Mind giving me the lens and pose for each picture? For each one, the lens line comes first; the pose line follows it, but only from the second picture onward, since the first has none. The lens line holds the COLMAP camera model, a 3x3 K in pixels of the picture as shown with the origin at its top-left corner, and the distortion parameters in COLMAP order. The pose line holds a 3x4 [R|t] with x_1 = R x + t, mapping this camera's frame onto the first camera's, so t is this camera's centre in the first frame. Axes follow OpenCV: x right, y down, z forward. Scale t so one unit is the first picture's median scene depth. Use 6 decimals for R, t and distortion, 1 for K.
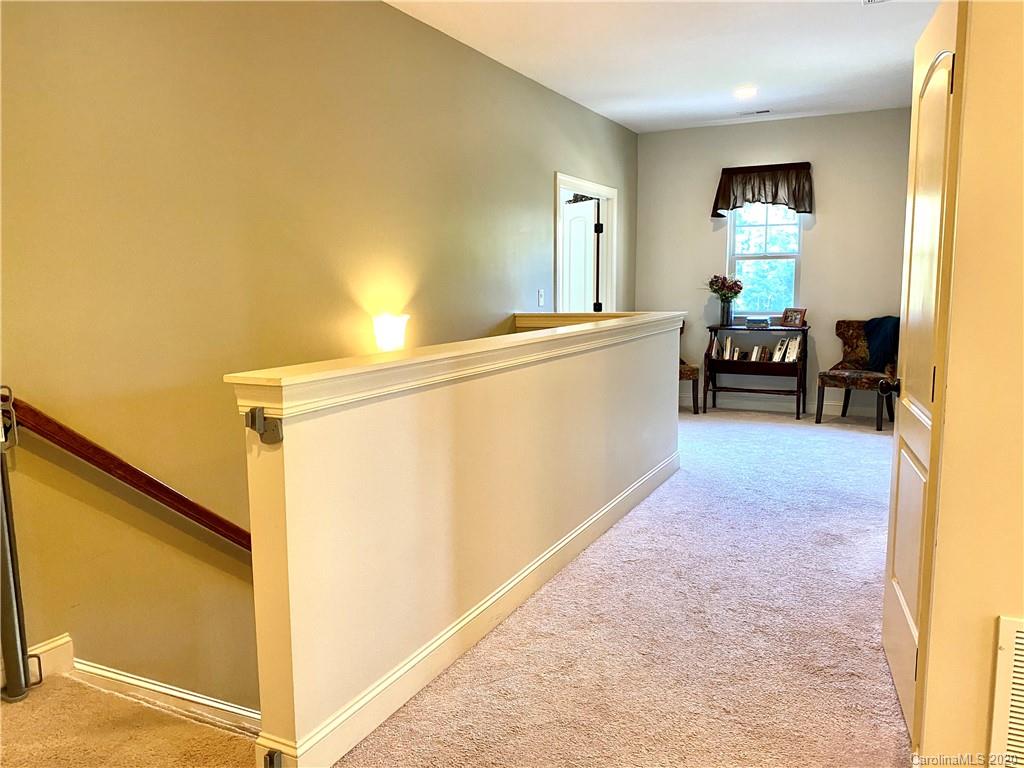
lens RADIAL K [[794.0, 0, 505.3], [0, 794.0, 379.5], [0, 0, 1]] dist [0.038457, -0.027043]
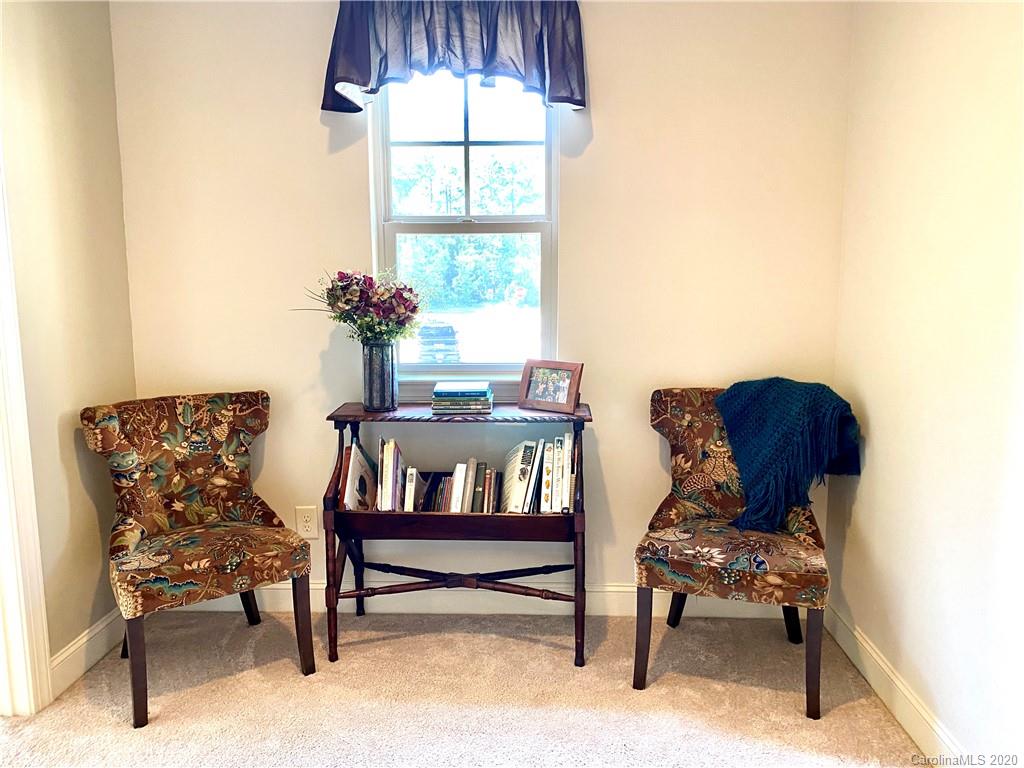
lens RADIAL K [[794.0, 0, 507.6], [0, 794.0, 387.7], [0, 0, 1]] dist [0.038457, -0.027043]
pose [[0.913010, -0.056609, 0.403990, 0.186506], [0.049074, 0.998374, 0.028990, -0.086841], [-0.404975, -0.006643, 0.914304, 0.650903]]
